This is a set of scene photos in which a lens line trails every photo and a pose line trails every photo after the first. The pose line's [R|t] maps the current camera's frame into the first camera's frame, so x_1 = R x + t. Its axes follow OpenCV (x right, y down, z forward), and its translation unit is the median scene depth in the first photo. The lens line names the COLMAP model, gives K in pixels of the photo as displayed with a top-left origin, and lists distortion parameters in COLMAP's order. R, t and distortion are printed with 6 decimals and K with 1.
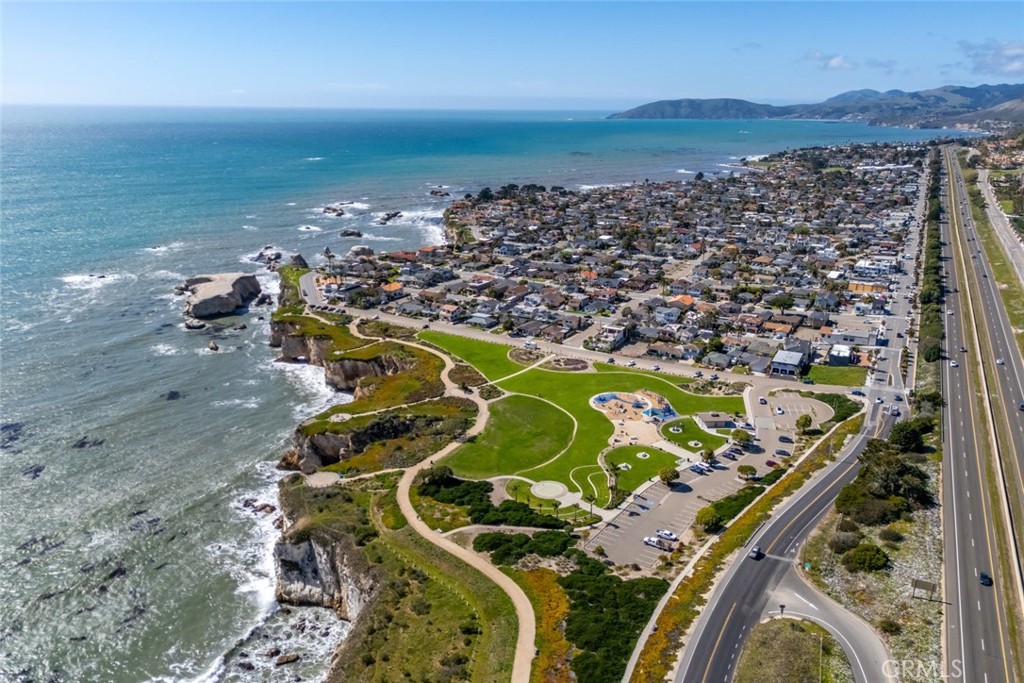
lens RADIAL K [[745.5, 0, 515.3], [0, 745.5, 343.0], [0, 0, 1]] dist [0.085045, -0.080531]
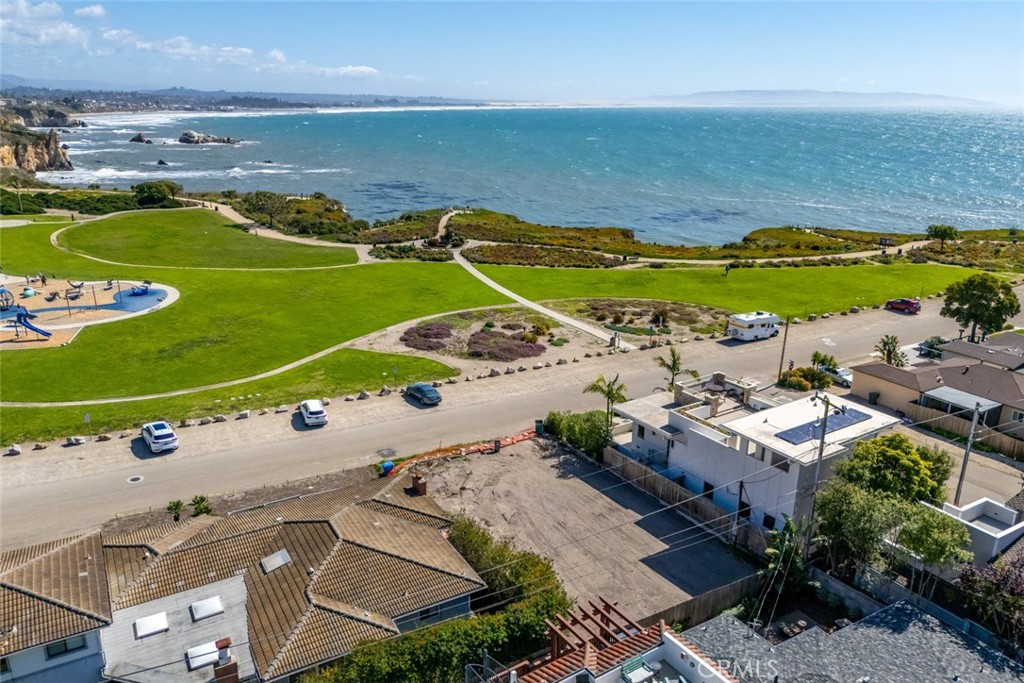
lens RADIAL K [[750.2, 0, 513.4], [0, 750.2, 354.5], [0, 0, 1]] dist [0.096018, -0.098798]
pose [[-0.468668, 0.269021, -0.841414, 0.235722], [-0.281018, 0.857614, 0.430728, -0.065124], [0.837484, 0.438321, -0.326337, 0.905719]]
